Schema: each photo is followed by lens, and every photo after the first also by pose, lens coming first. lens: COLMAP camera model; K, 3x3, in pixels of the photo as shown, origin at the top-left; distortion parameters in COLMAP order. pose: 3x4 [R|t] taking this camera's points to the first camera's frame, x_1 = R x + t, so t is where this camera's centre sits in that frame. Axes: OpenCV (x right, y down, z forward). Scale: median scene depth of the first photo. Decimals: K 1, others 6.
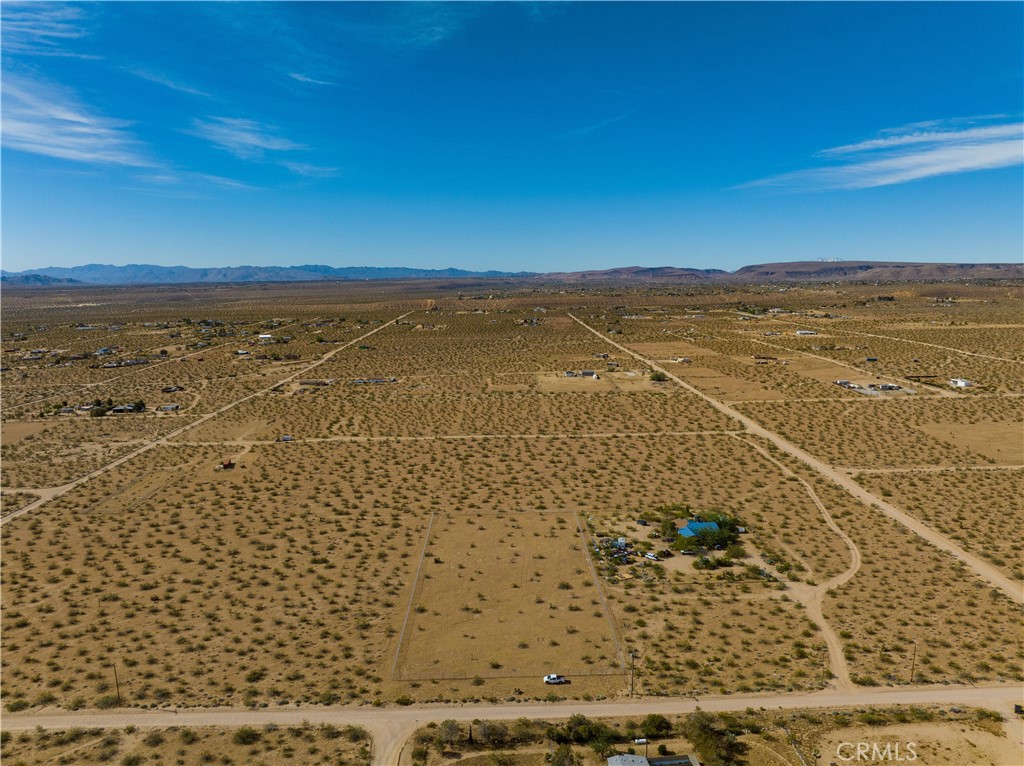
lens RADIAL K [[722.5, 0, 513.6], [0, 722.5, 385.3], [0, 0, 1]] dist [-0.040856, 0.004012]
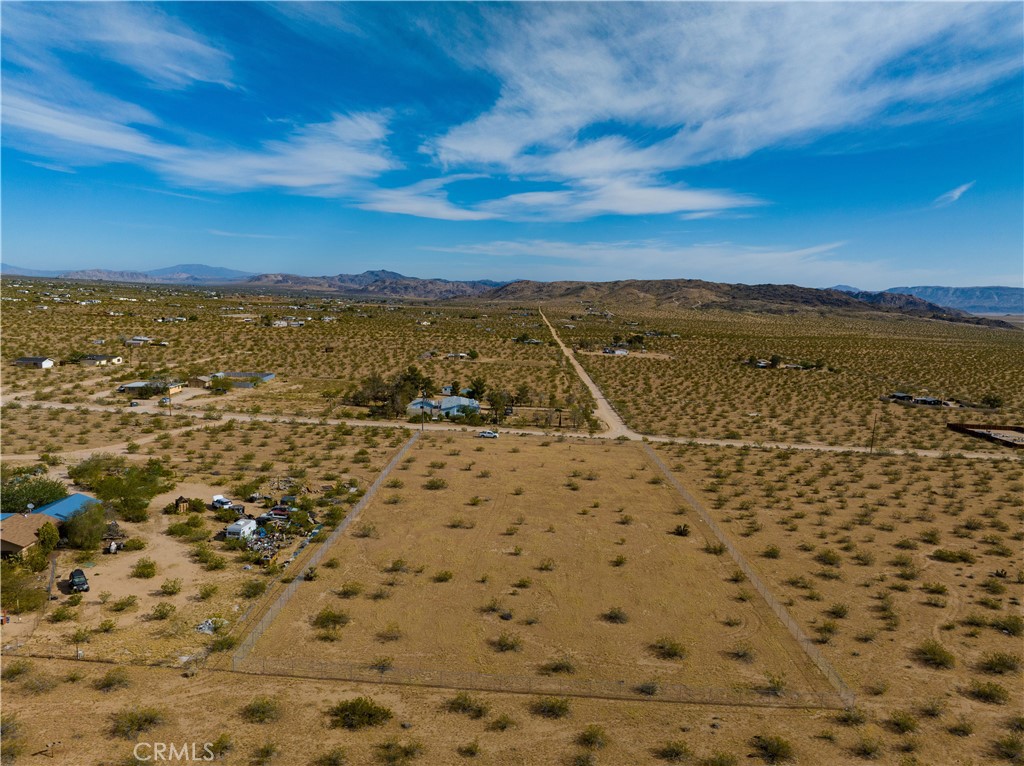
lens RADIAL K [[724.5, 0, 514.1], [0, 724.5, 372.0], [0, 0, 1]] dist [-0.041740, 0.004005]
pose [[-0.998540, -0.040653, 0.035583, -0.010537], [-0.029822, 0.963947, 0.264416, 0.026025], [-0.045049, 0.262969, -0.963752, 1.405901]]
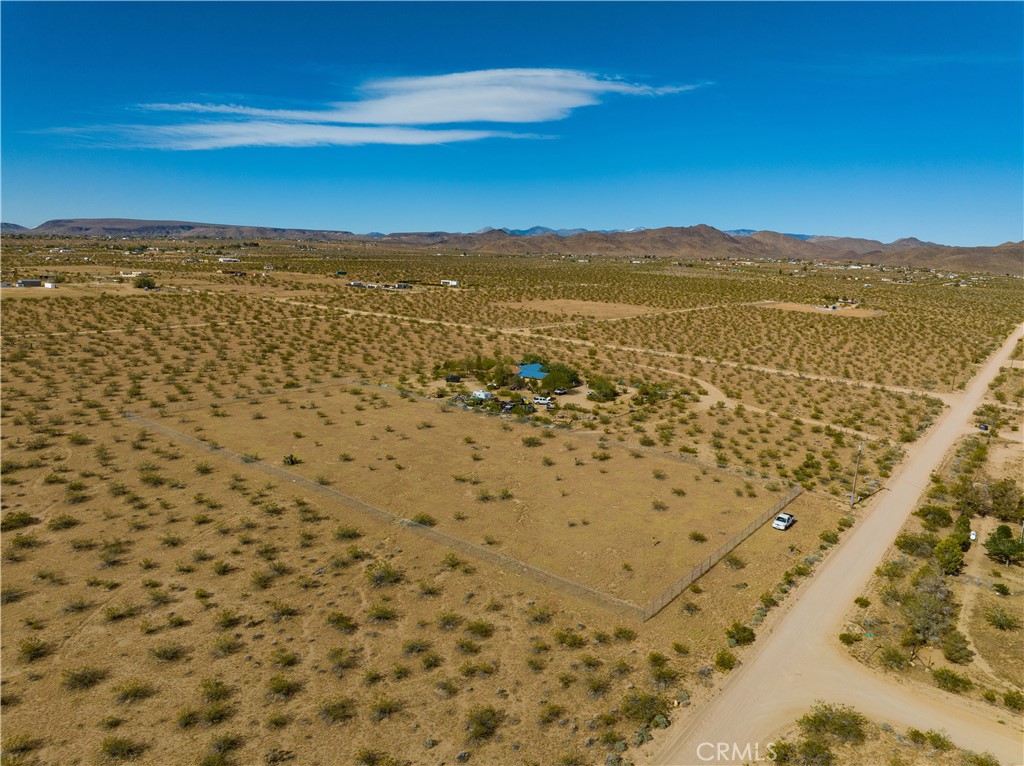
lens RADIAL K [[722.5, 0, 513.6], [0, 722.5, 385.3], [0, 0, 1]] dist [-0.040856, 0.004012]
pose [[0.626552, -0.108105, 0.771846, -0.384672], [0.072308, 0.994125, 0.080540, 0.160633], [-0.776018, 0.005348, 0.630688, 0.555608]]
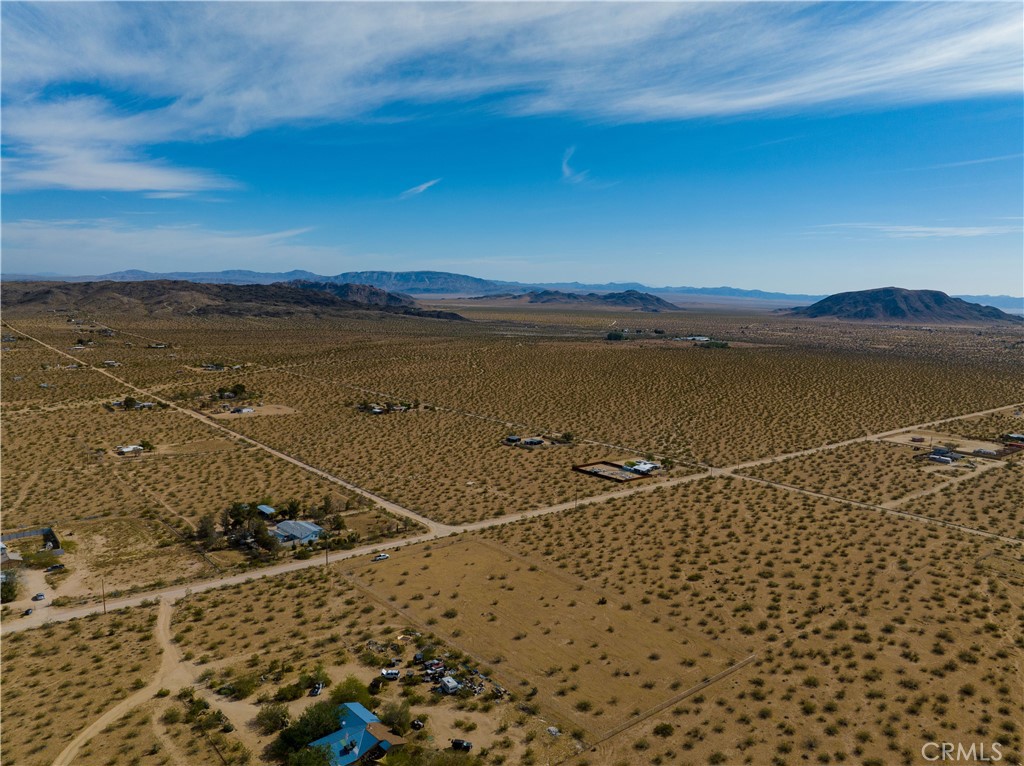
lens RADIAL K [[722.5, 0, 513.6], [0, 722.5, 385.3], [0, 0, 1]] dist [-0.040856, 0.004012]
pose [[-0.778880, 0.063216, -0.623979, 0.511362], [-0.120933, 0.961098, 0.248324, -0.217547], [0.615404, 0.268875, -0.740935, 1.500000]]
